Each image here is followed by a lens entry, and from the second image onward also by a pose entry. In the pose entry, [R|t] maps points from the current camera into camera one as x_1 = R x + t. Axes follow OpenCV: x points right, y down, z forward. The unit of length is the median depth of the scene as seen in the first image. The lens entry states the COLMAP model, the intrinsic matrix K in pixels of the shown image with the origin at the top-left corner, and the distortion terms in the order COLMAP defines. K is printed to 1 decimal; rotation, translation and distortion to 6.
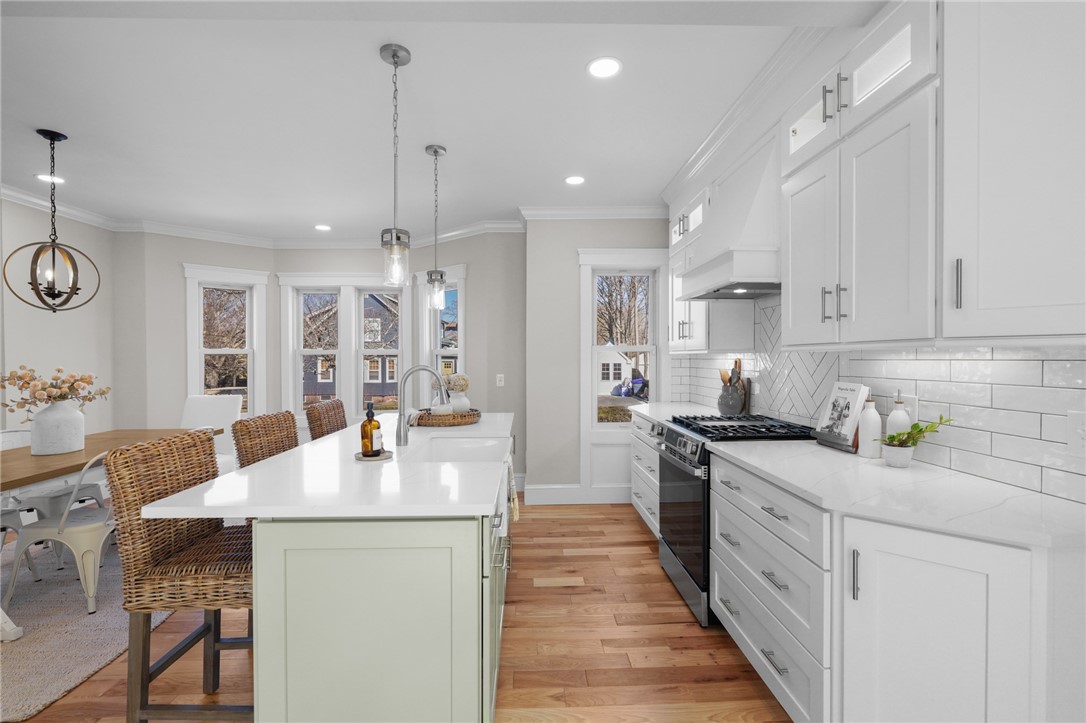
lens RADIAL K [[496.5, 0, 537.1], [0, 496.5, 364.0], [0, 0, 1]] dist [-0.010085, 0.002813]
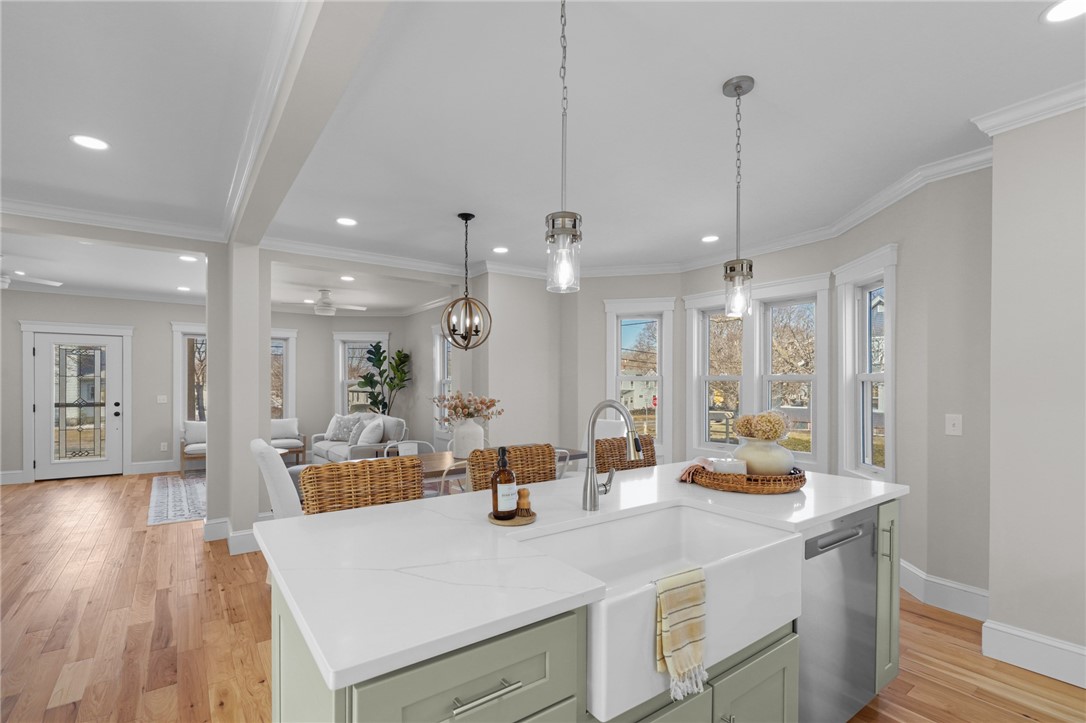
lens RADIAL K [[496.5, 0, 540.8], [0, 496.5, 382.6], [0, 0, 1]] dist [-0.010085, 0.002813]
pose [[0.561921, 0.001200, -0.827190, 0.220596], [-0.012339, 0.999900, -0.006931, -0.011607], [0.827099, 0.014101, 0.561880, 0.414180]]
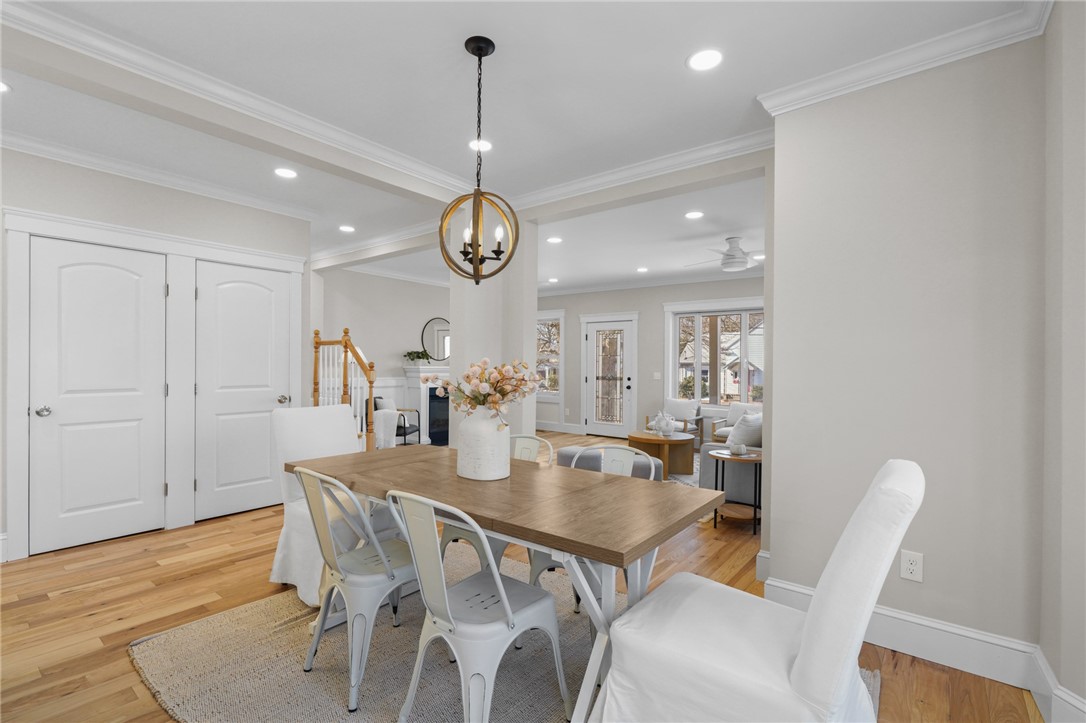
lens RADIAL K [[496.5, 0, 544.6], [0, 496.5, 363.5], [0, 0, 1]] dist [-0.010085, 0.002813]
pose [[-0.653213, -0.008505, -0.757126, -0.470367], [-0.023850, 0.999672, 0.009347, -0.001294], [0.756798, 0.024163, -0.653202, 1.526893]]
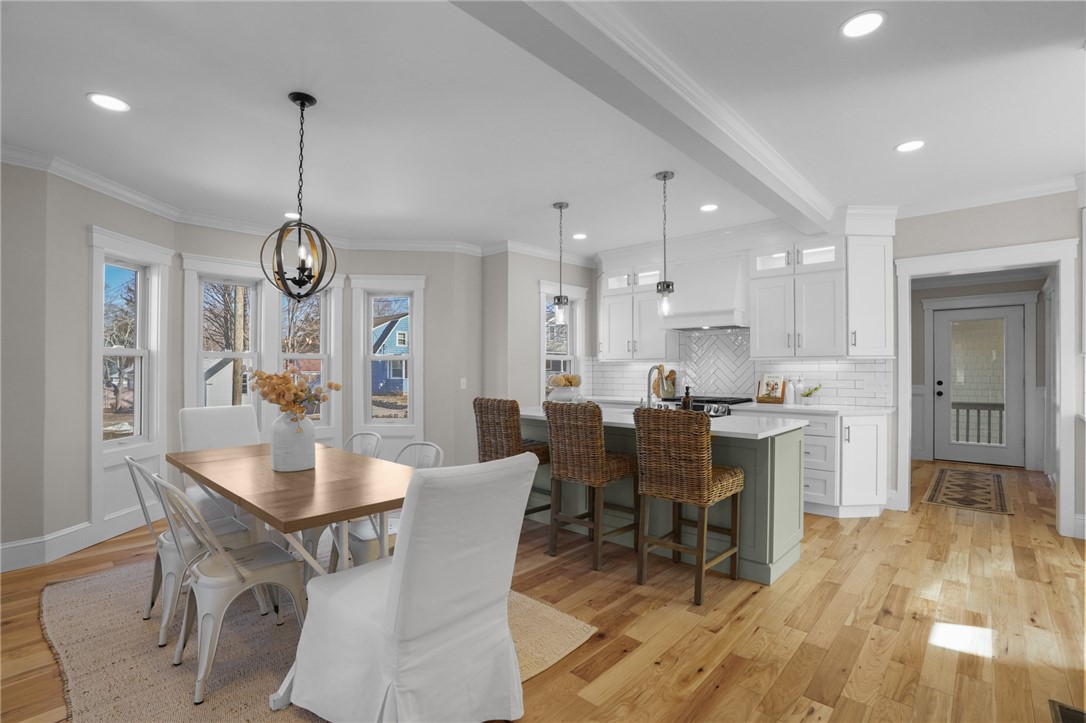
lens RADIAL K [[496.5, 0, 556.3], [0, 496.5, 369.4], [0, 0, 1]] dist [-0.010085, 0.002813]
pose [[0.690827, -0.001895, 0.723018, -1.232803], [0.010063, 0.999925, -0.006994, 0.016900], [-0.722951, 0.012108, 0.690794, 0.102371]]
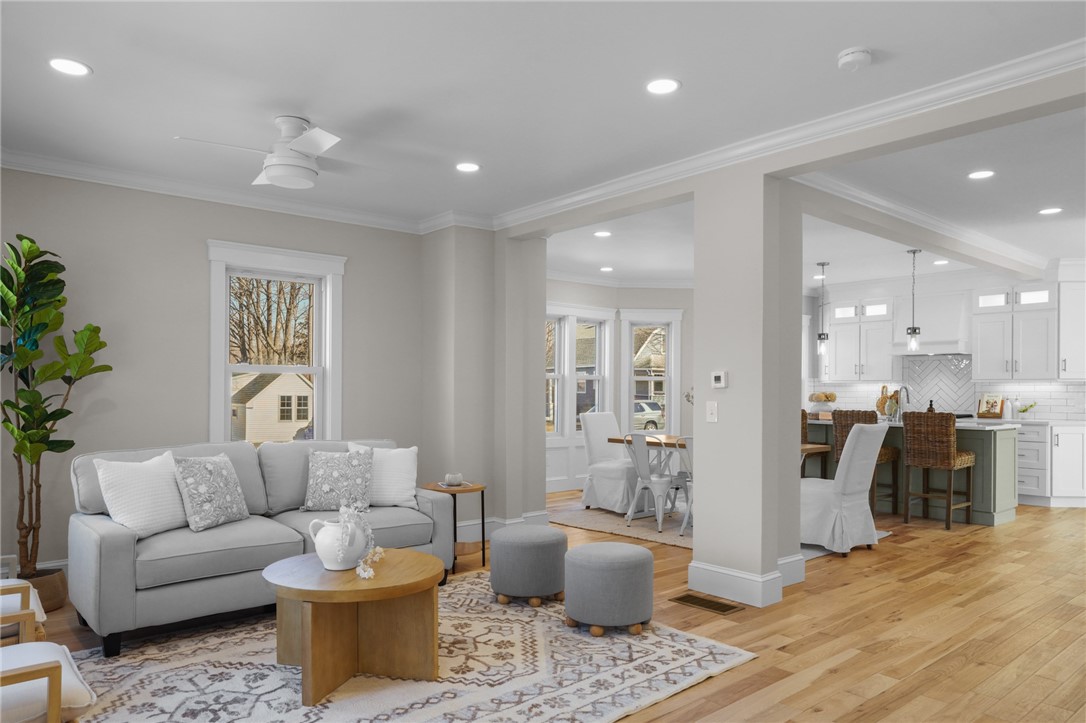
lens RADIAL K [[726.1, 0, 536.1], [0, 726.1, 390.3], [0, 0, 1]] dist [-0.040133, 0.039383]
pose [[0.786465, 0.007319, 0.617592, -2.698003], [0.000761, 0.999918, -0.012819, 0.049133], [-0.617635, 0.010551, 0.786394, -0.393056]]
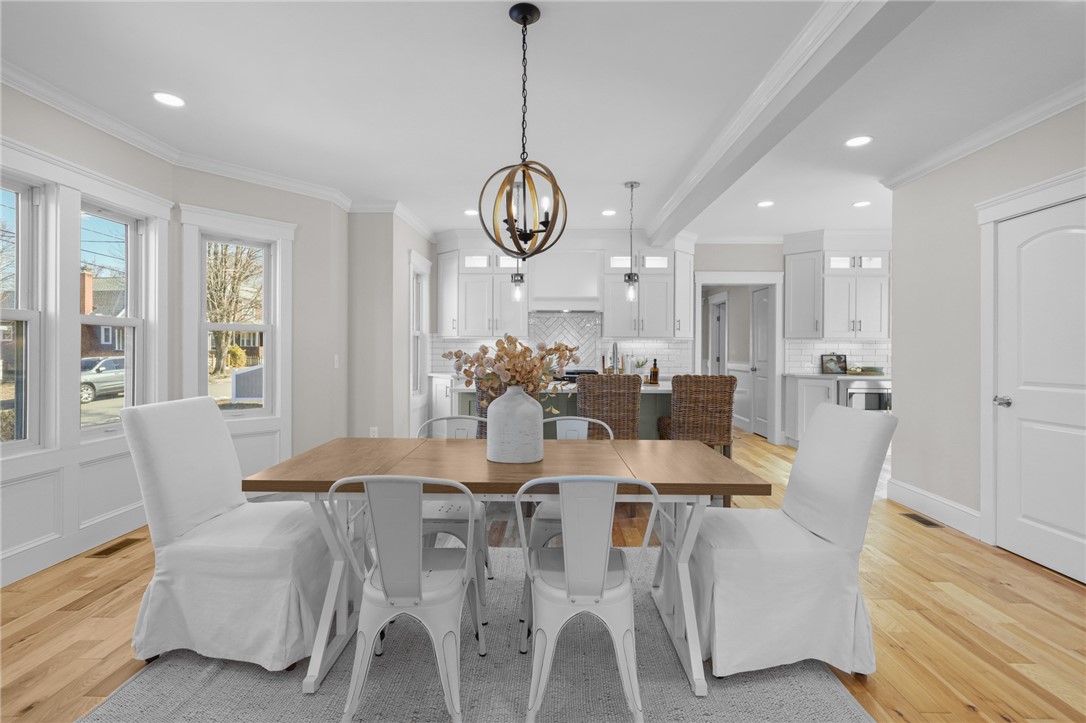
lens RADIAL K [[496.5, 0, 544.7], [0, 496.5, 352.0], [0, 0, 1]] dist [-0.010085, 0.002813]
pose [[0.045706, -0.003658, 0.998948, -1.634800], [0.008042, 0.999962, 0.003294, 0.024954], [-0.998923, 0.007883, 0.045733, 0.918351]]
